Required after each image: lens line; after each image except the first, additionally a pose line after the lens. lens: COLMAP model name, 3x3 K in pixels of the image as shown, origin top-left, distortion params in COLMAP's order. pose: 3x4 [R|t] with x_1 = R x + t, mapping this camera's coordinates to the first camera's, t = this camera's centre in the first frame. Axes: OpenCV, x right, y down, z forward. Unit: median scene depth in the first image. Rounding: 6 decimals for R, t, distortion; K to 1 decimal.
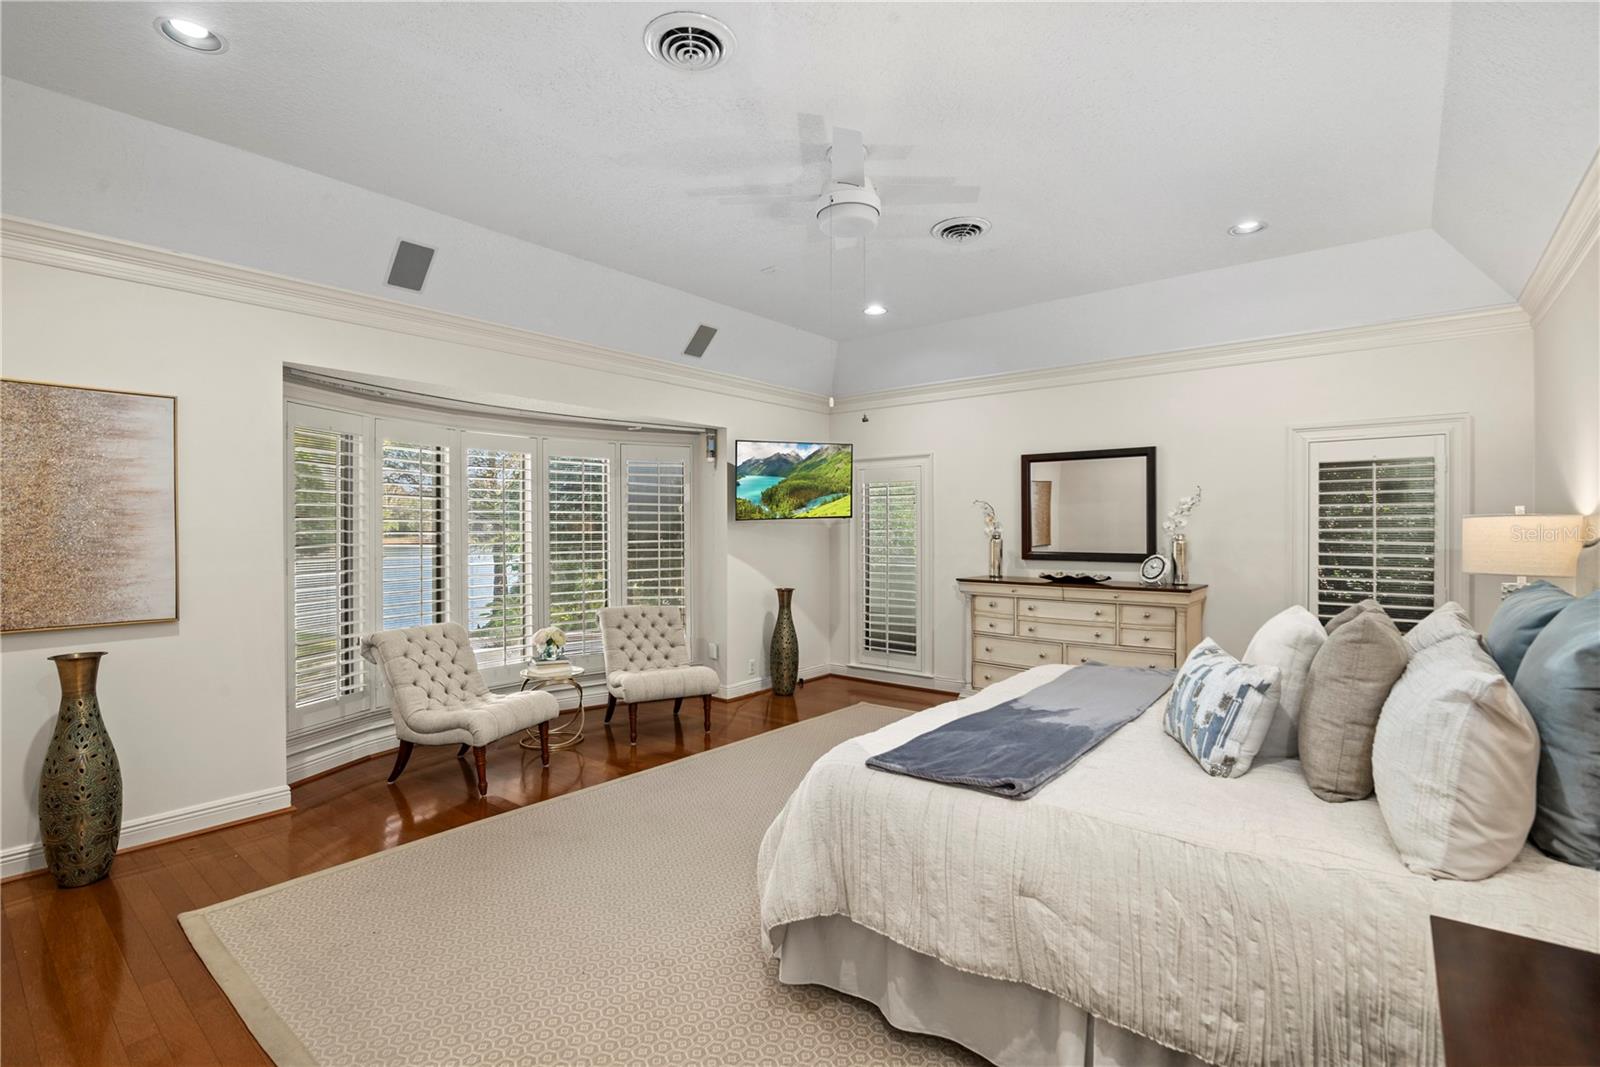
lens RADIAL K [[728.8, 0, 800.1], [0, 728.8, 532.8], [0, 0, 1]] dist [-0.002746, -0.000180]
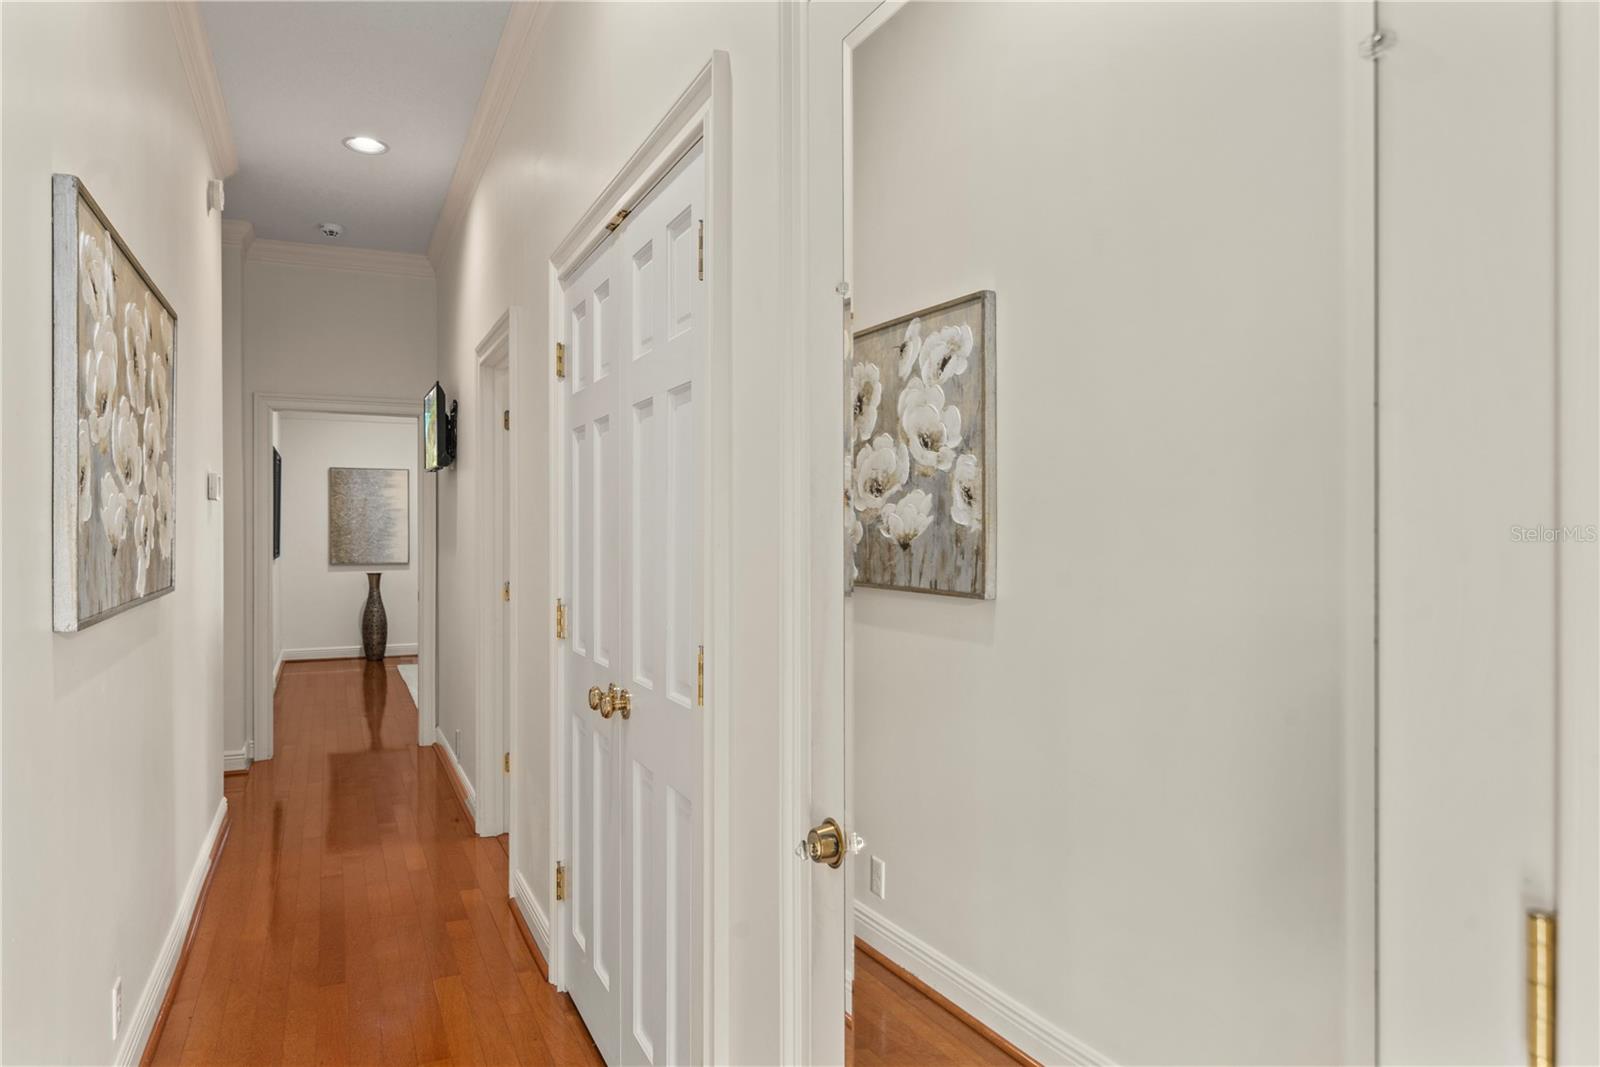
lens RADIAL K [[1061.6, 0, 799.7], [0, 1061.6, 531.3], [0, 0, 1]] dist [0.001523, 0.000089]
pose [[0.898253, 0.005166, -0.439447, 1.997487], [-0.008200, 0.999954, -0.005005, 0.024849], [0.439401, 0.008100, 0.898254, -1.707001]]
